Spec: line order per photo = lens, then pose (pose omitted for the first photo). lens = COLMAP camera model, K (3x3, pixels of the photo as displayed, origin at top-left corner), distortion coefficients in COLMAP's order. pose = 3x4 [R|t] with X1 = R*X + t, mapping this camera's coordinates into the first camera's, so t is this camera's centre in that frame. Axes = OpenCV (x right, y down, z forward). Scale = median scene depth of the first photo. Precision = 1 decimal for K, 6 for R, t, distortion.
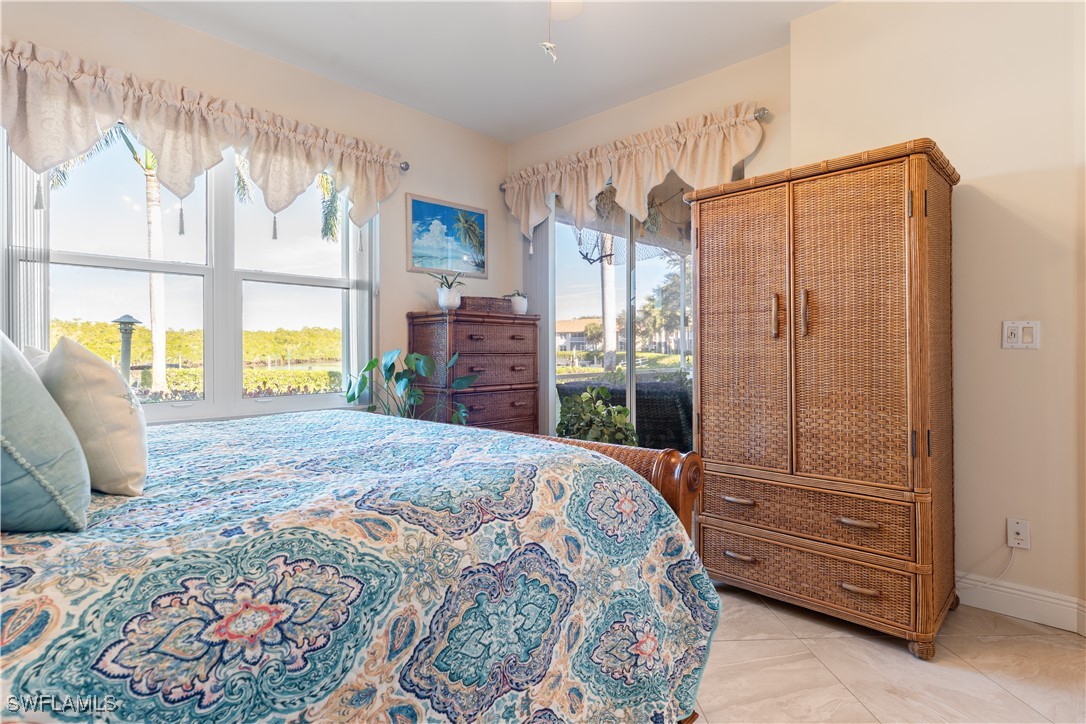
lens RADIAL K [[566.8, 0, 544.4], [0, 566.8, 346.7], [0, 0, 1]] dist [-0.000938, -0.000505]
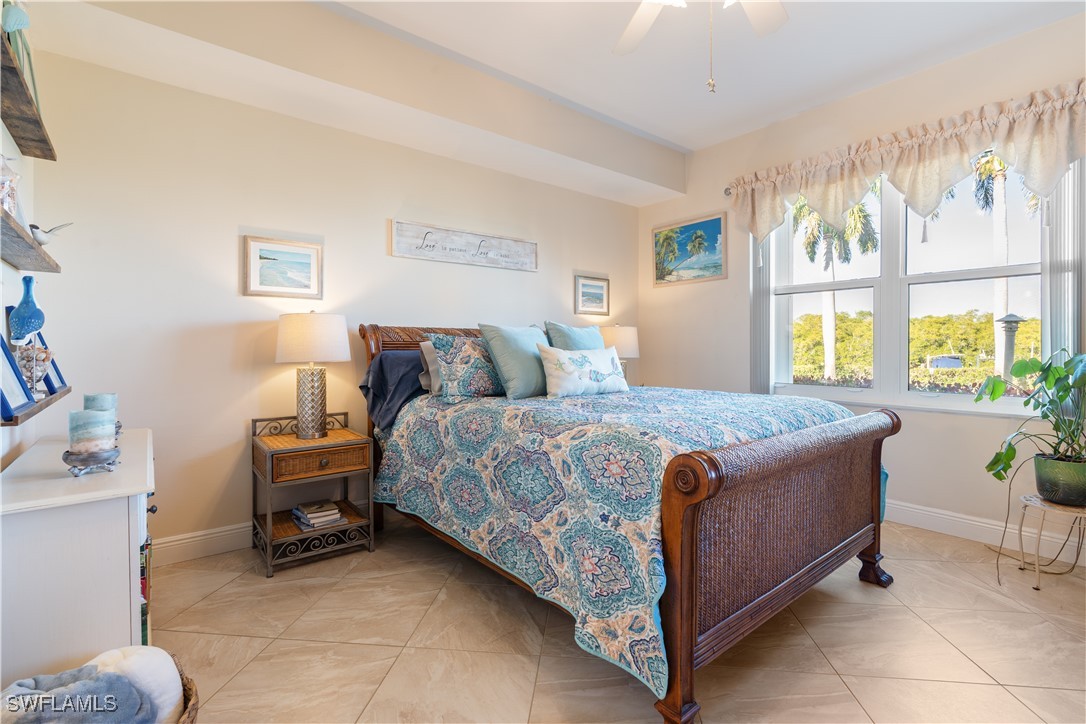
lens RADIAL K [[498.0, 0, 543.0], [0, 498.0, 362.0], [0, 0, 1]] dist [-0.001132, -0.000274]
pose [[-0.150919, 0.032769, -0.988003, 1.557012], [0.003690, 0.999462, 0.032585, 0.001730], [0.988539, 0.001272, -0.150959, 1.223659]]
